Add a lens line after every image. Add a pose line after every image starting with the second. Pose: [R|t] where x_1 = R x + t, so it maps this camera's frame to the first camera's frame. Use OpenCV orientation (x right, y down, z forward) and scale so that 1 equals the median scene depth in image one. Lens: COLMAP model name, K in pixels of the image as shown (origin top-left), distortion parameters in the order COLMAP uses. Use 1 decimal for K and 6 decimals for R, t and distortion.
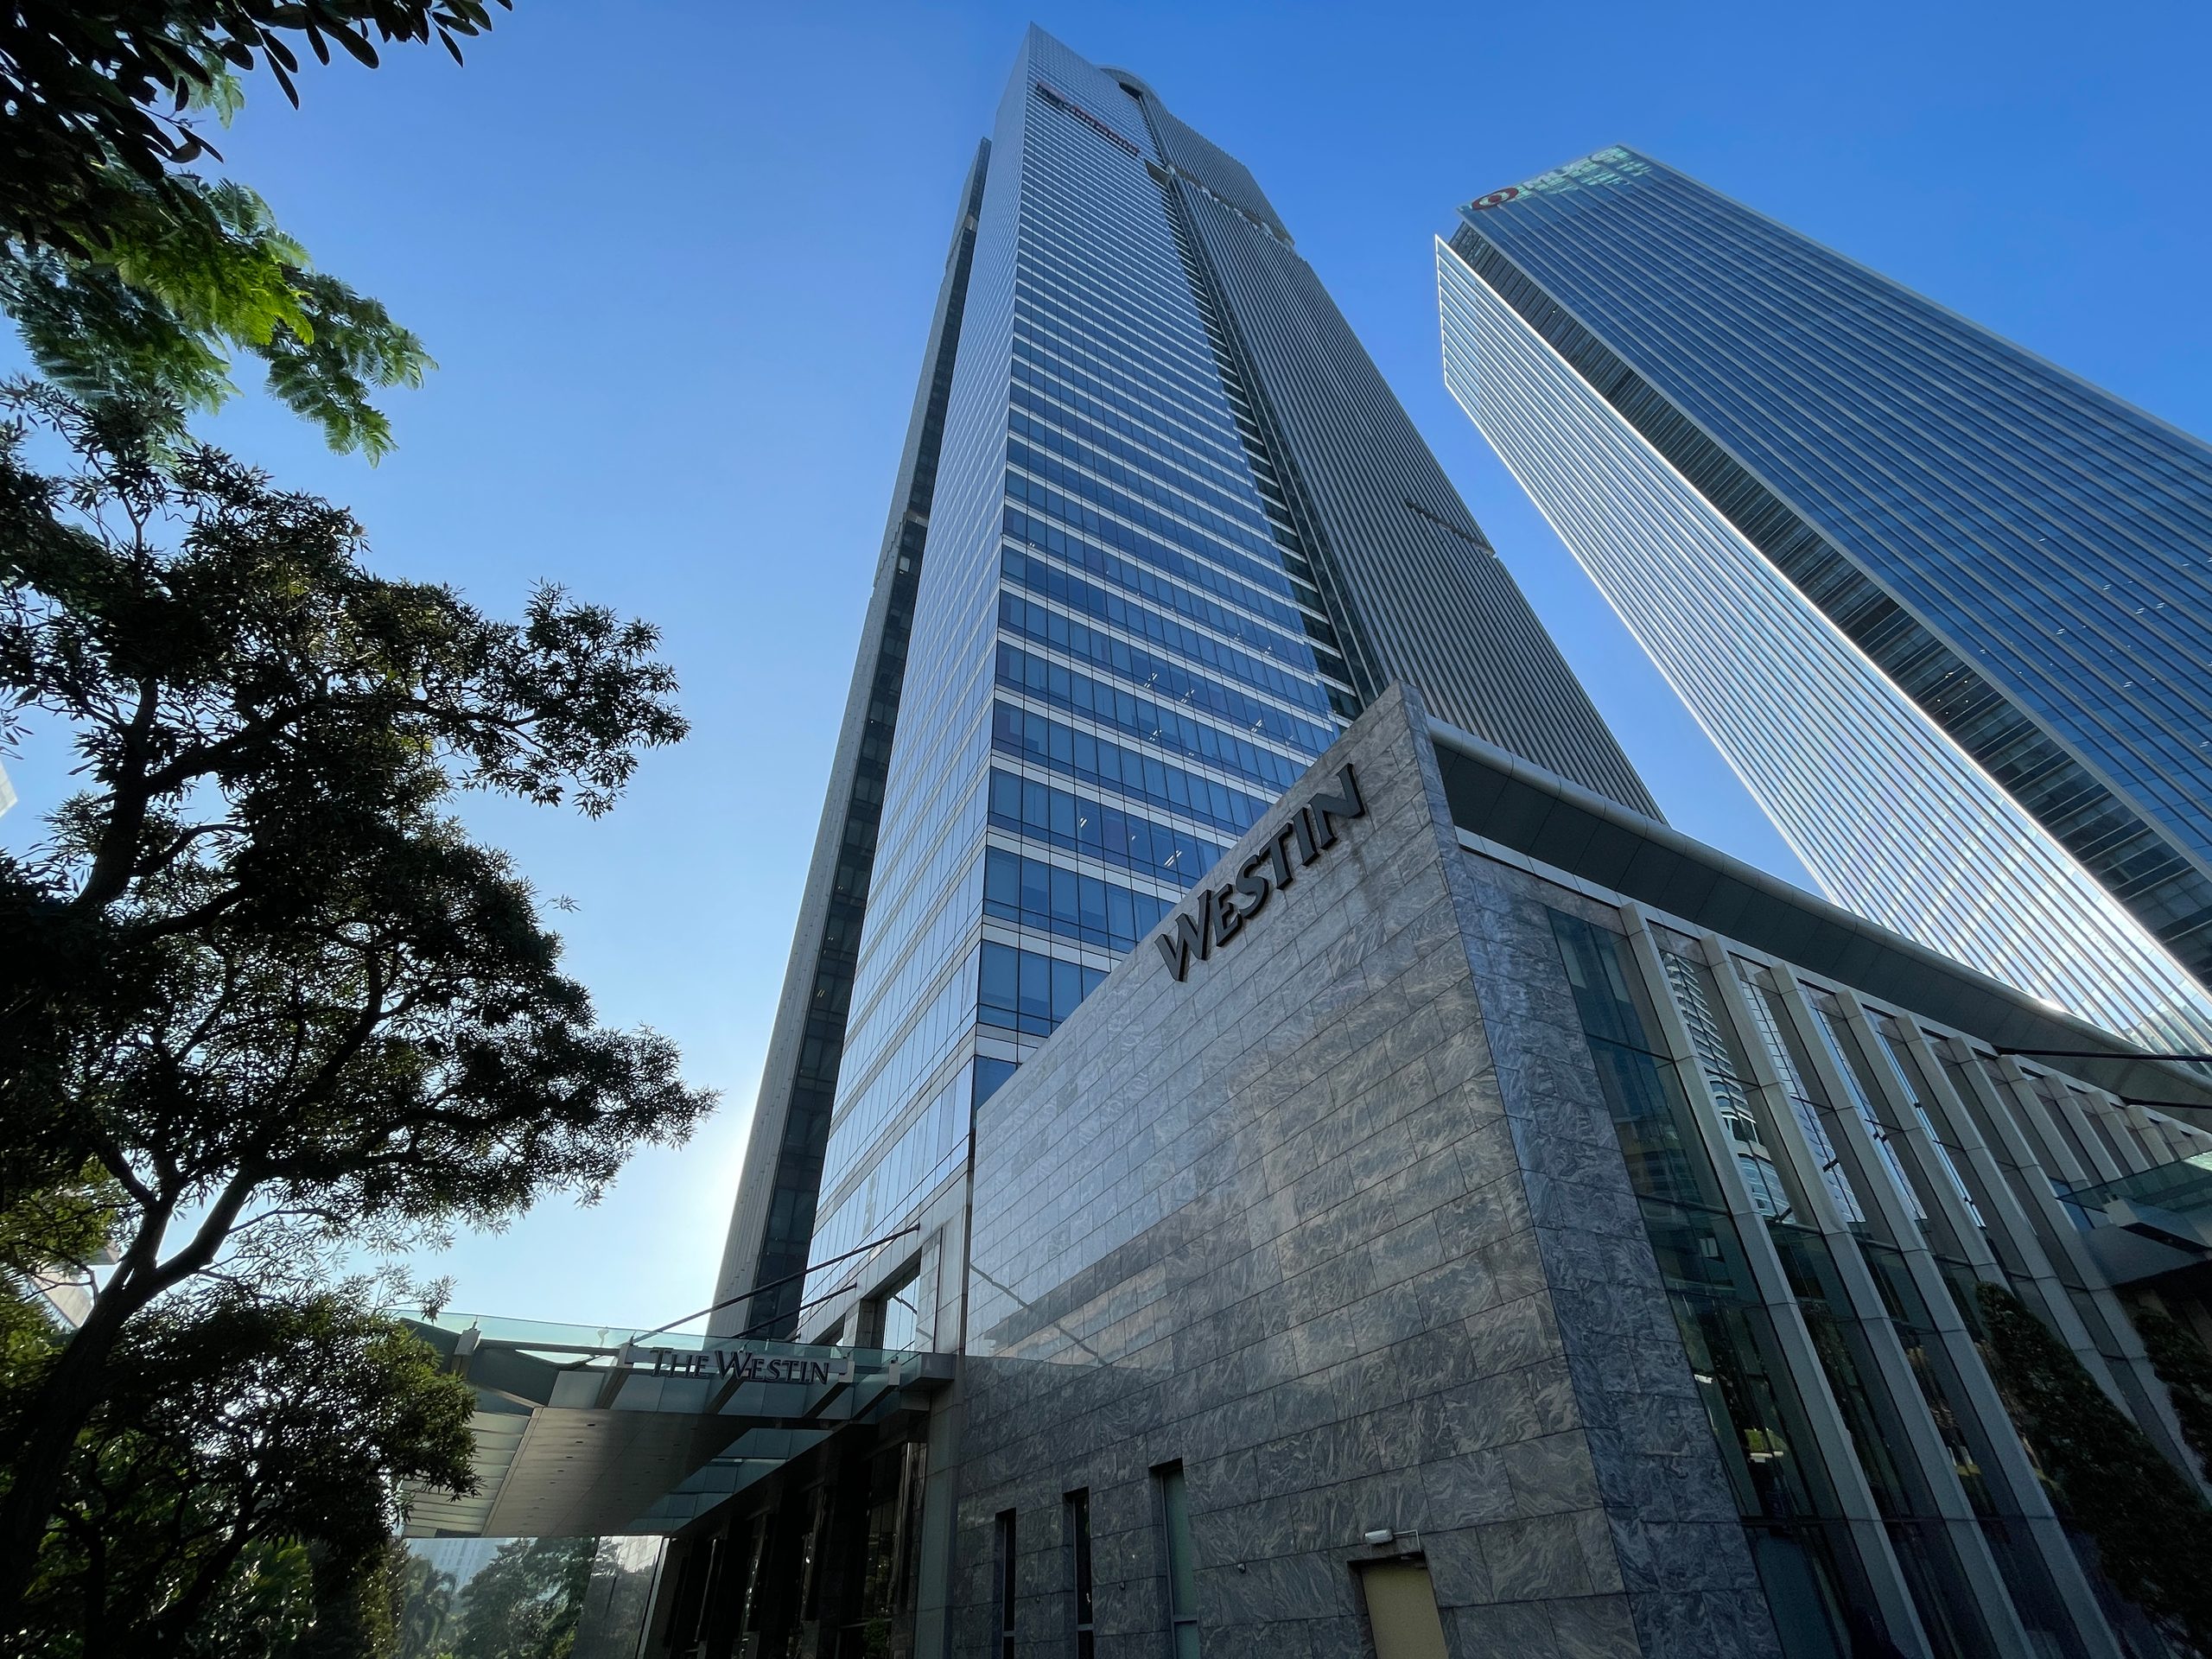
lens RADIAL K [[906.6, 0, 1106.0], [0, 906.6, 829.5], [0, 0, 1]] dist [-0.001360, 0.000224]
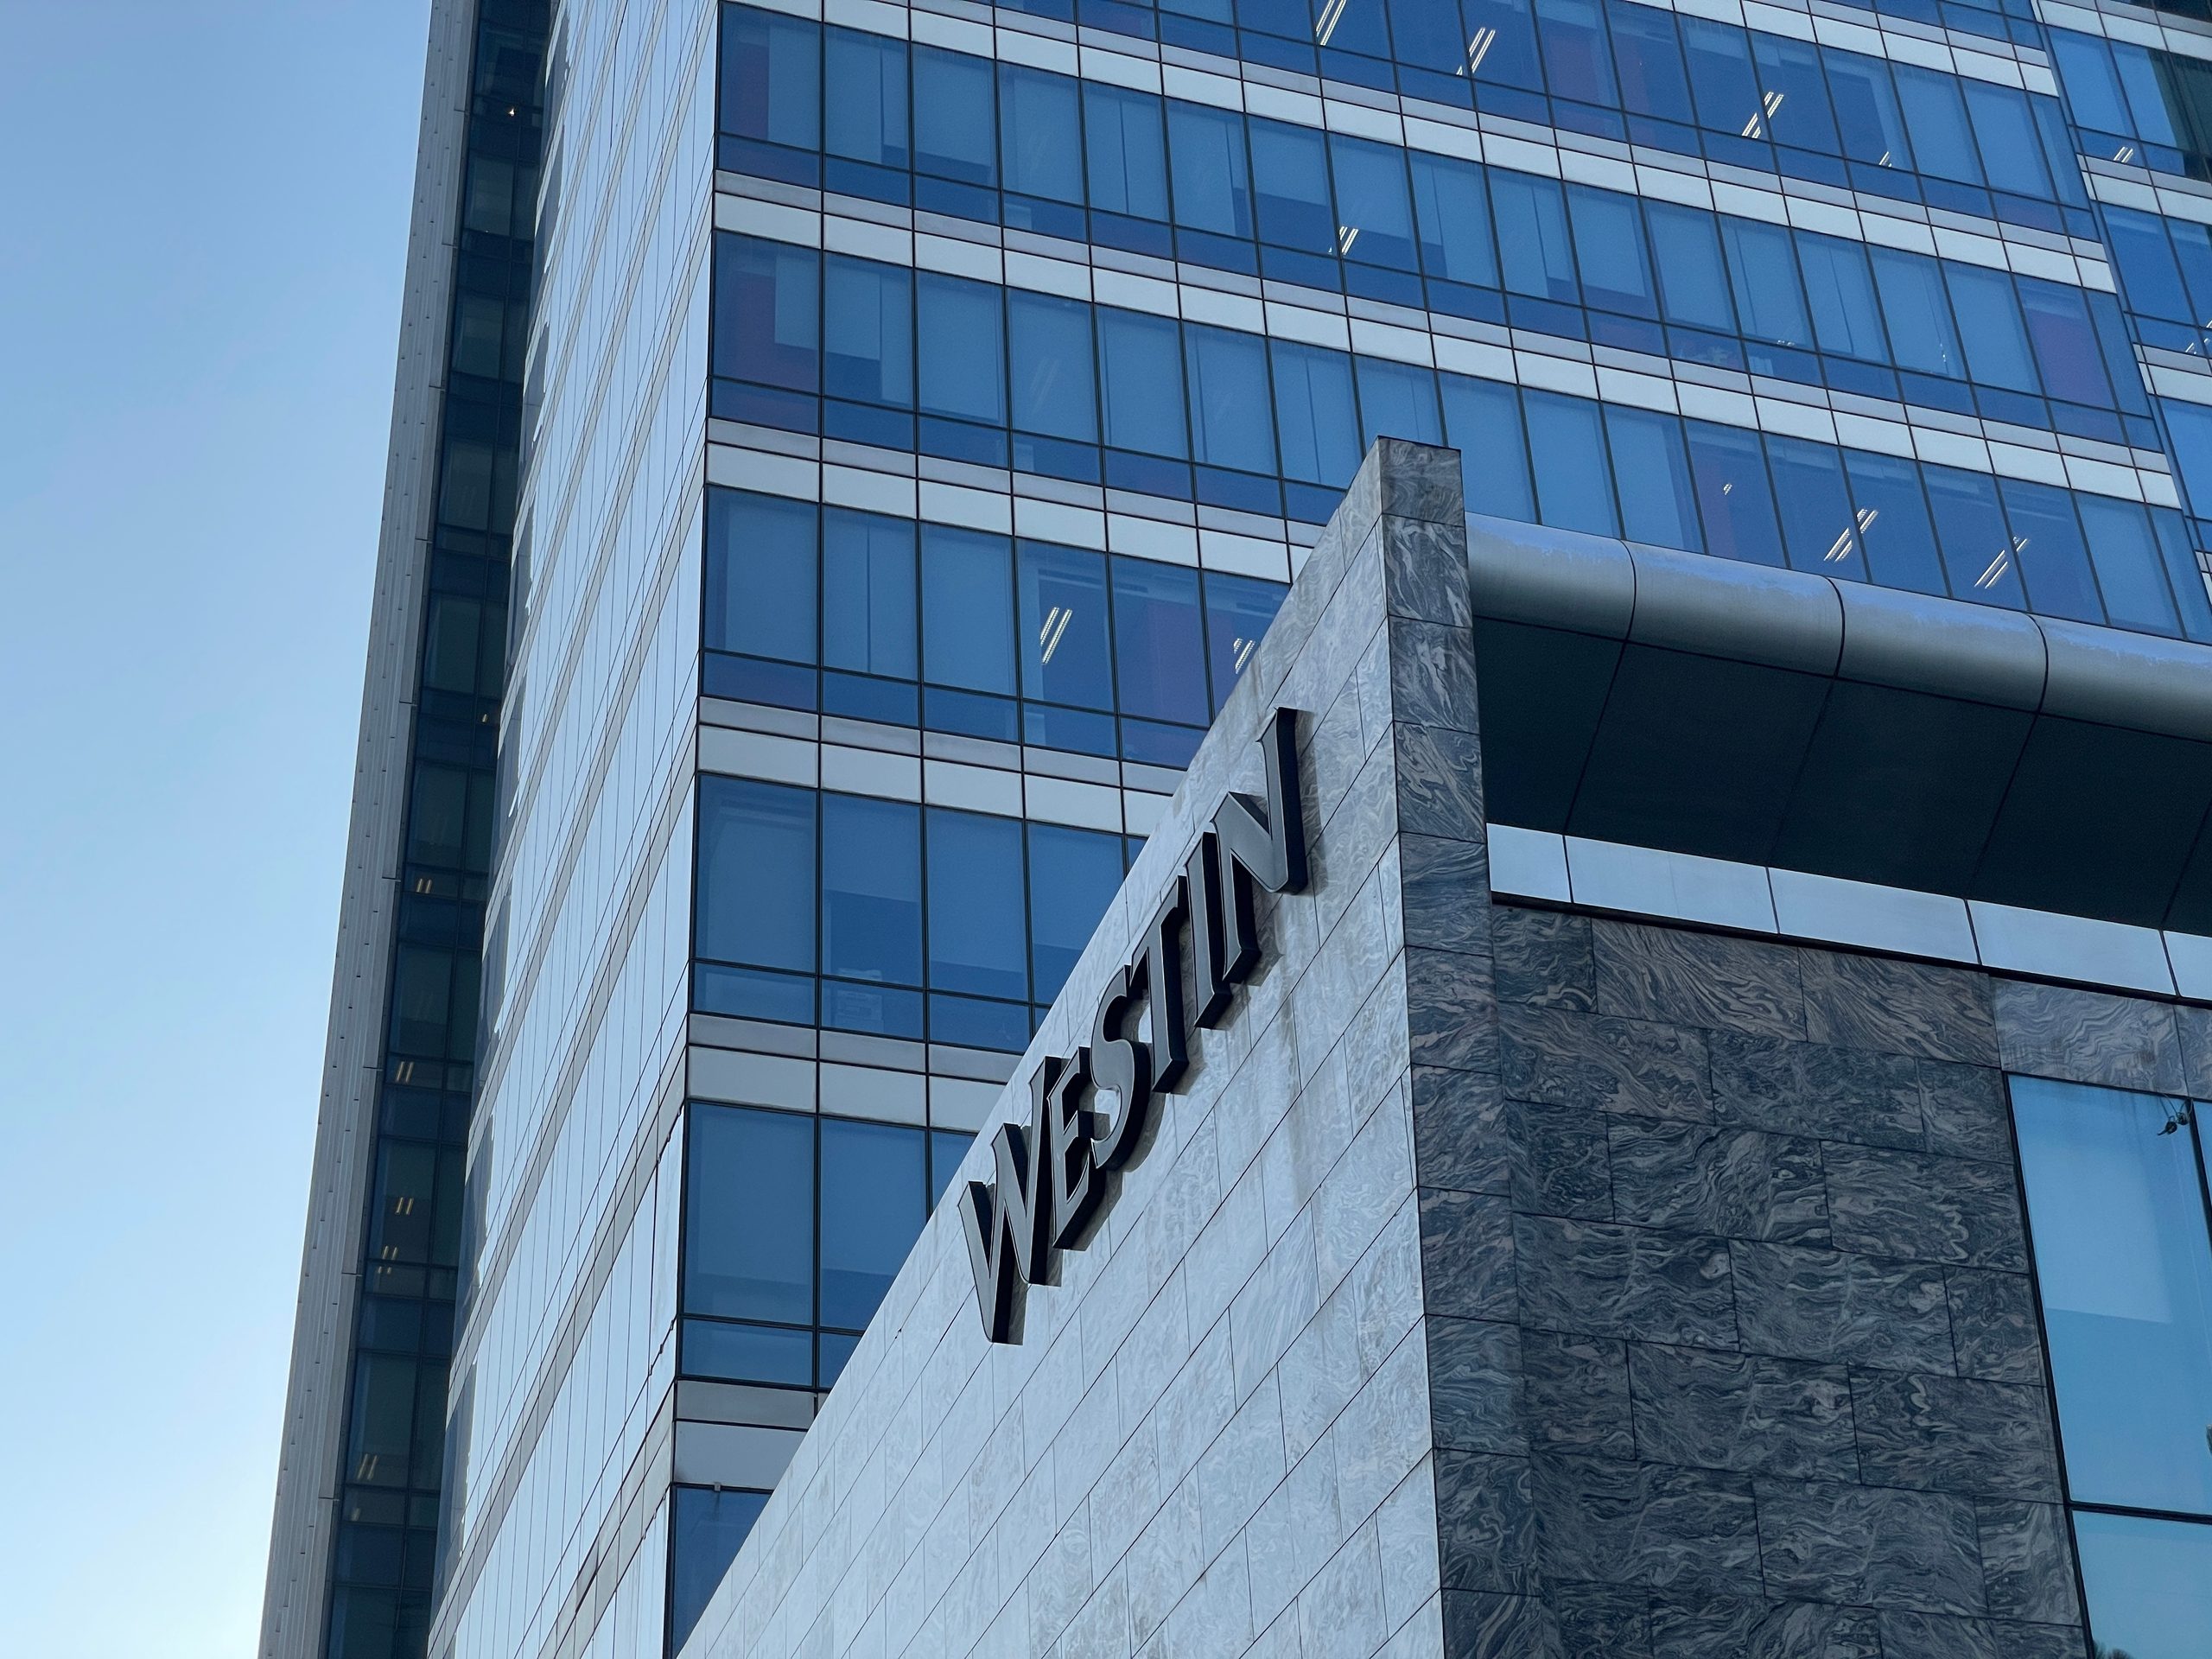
lens RADIAL K [[3356.0, 0, 1106.0], [0, 3356.0, 829.5], [0, 0, 1]] dist [0.113009, -0.004388]
pose [[0.981371, -0.103221, -0.162039, 0.363017], [0.123937, 0.984586, 0.123414, -0.169657], [0.146802, -0.141198, 0.979036, -0.154791]]
